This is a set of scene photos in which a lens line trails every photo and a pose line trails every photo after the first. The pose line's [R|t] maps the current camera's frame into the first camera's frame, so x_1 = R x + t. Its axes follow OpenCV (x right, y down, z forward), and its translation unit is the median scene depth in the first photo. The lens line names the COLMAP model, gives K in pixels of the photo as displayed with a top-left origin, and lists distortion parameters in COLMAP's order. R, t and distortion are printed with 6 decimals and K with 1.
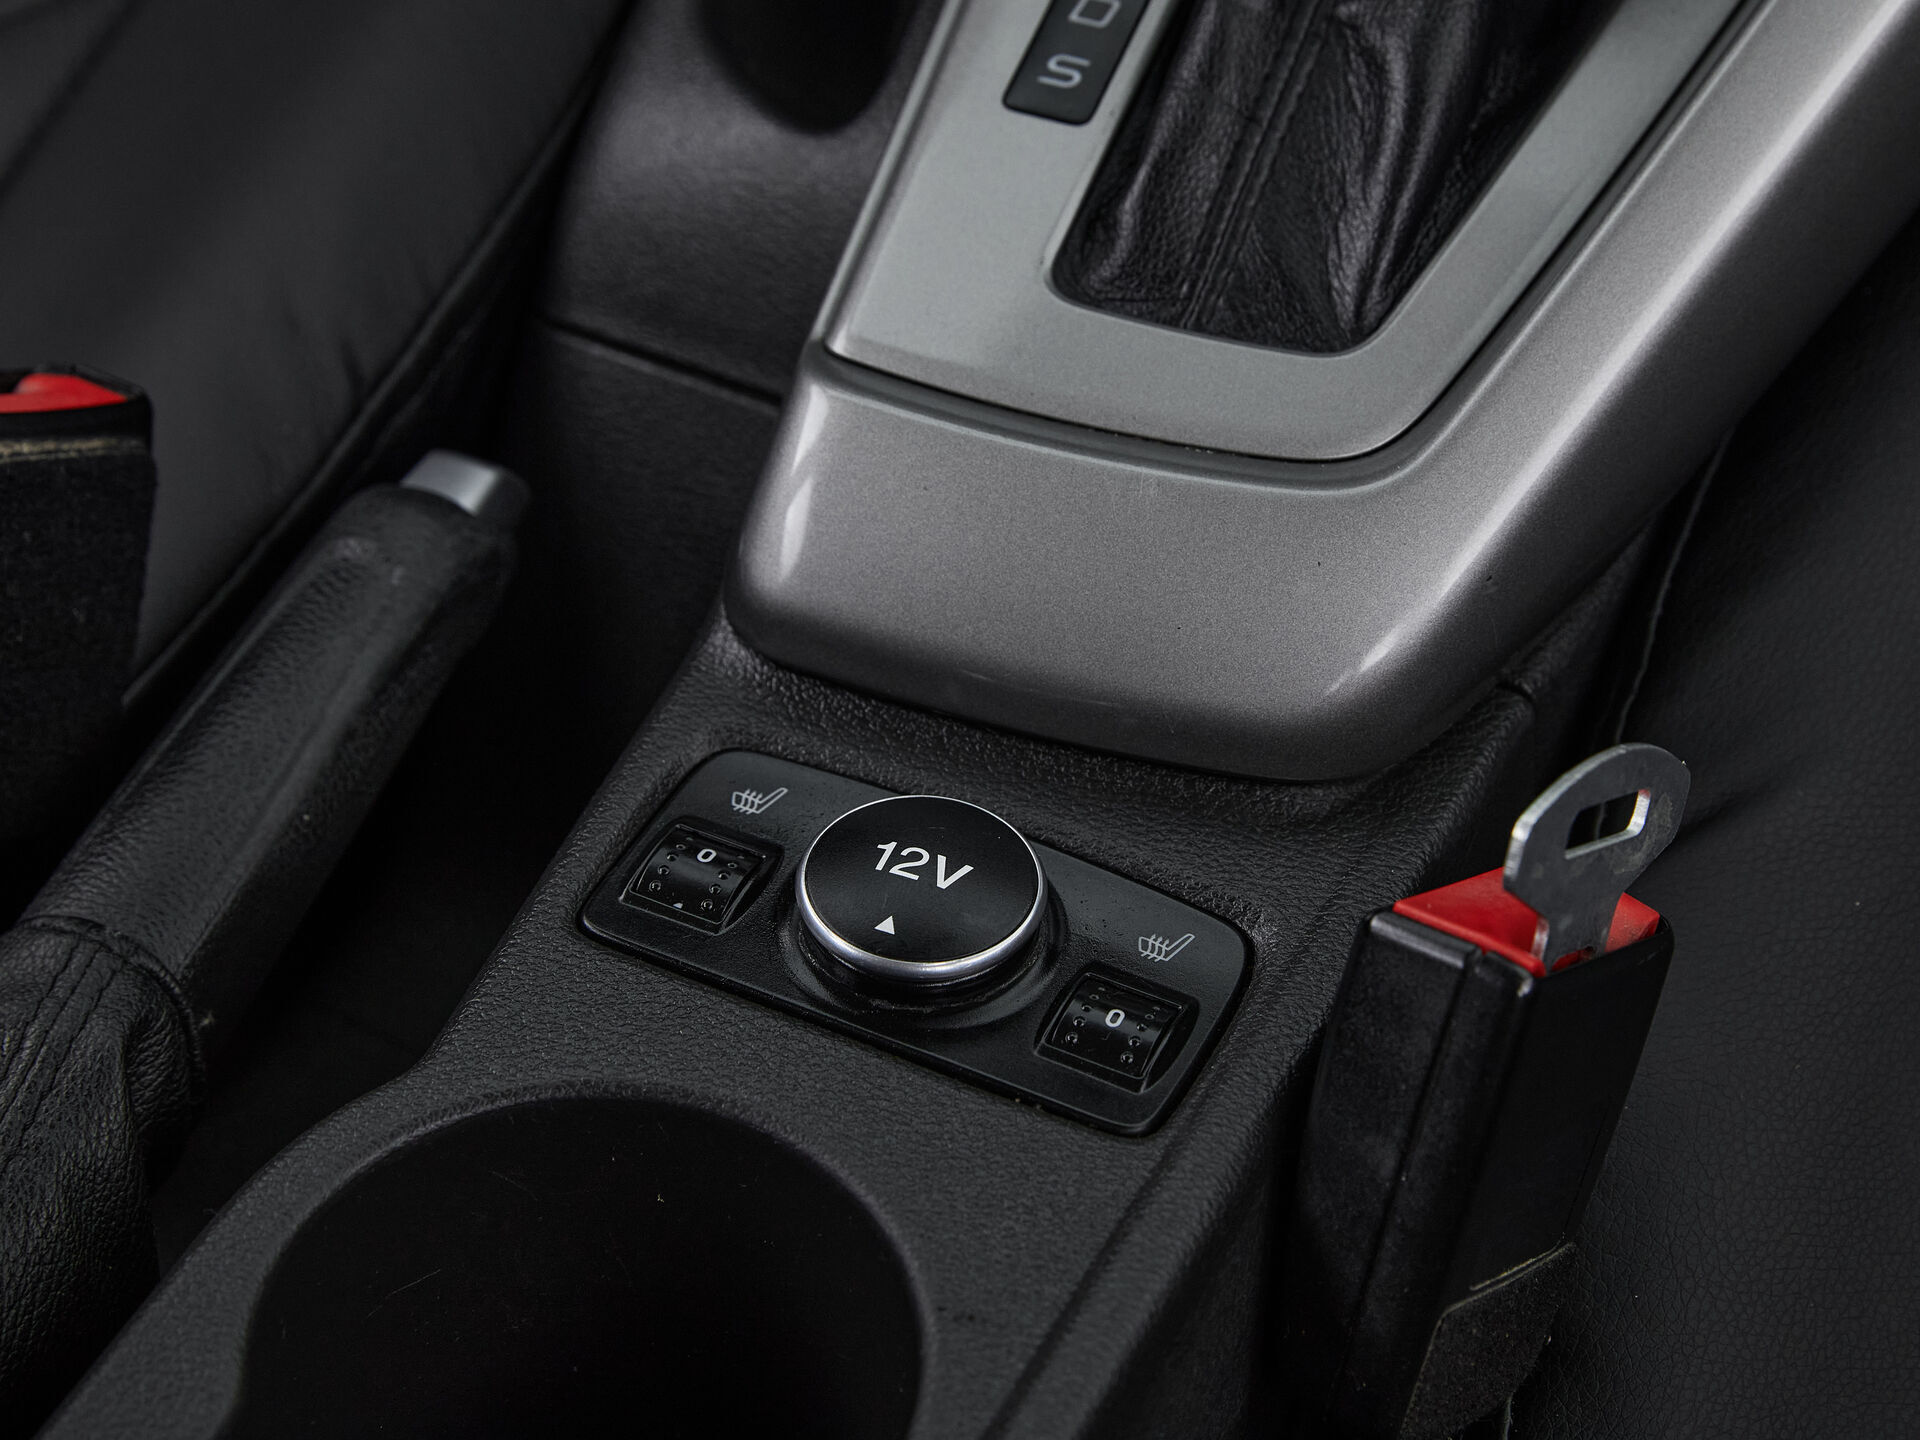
lens RADIAL K [[4287.6, 0, 956.2], [0, 4287.6, 714.5], [0, 0, 1]] dist [-0.112861, 0.000000]
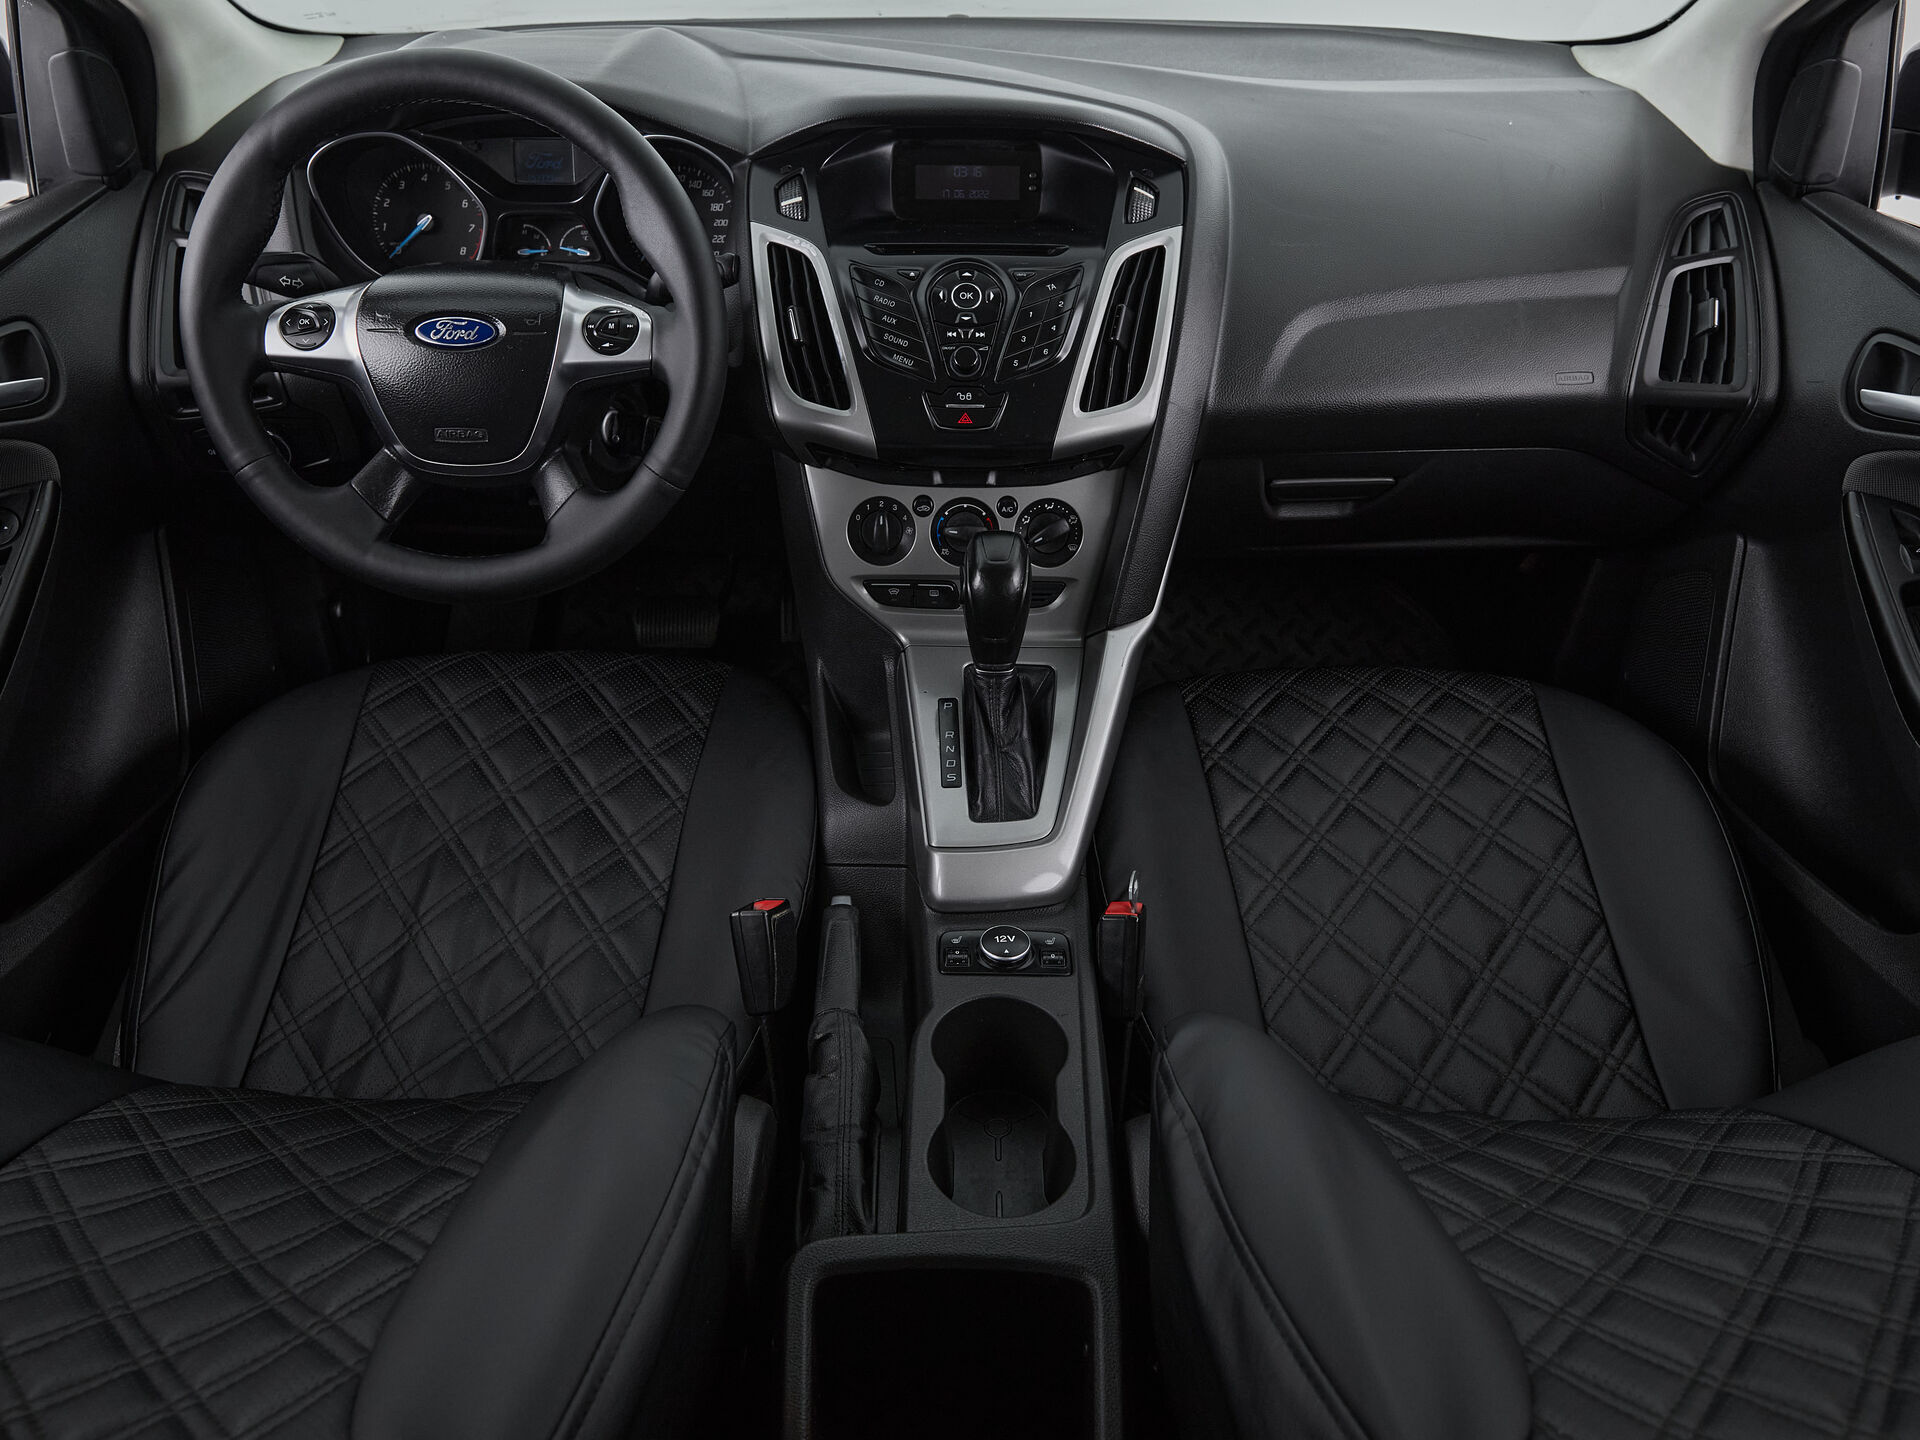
lens RADIAL K [[1464.0, 0, 963.5], [0, 1464.0, 704.8], [0, 0, 1]] dist [-0.008051, -0.007862]
pose [[0.898072, -0.236822, 0.370651, -0.561659], [0.298162, 0.947296, -0.117174, -0.033308], [-0.323367, 0.215745, 0.921351, -0.533838]]
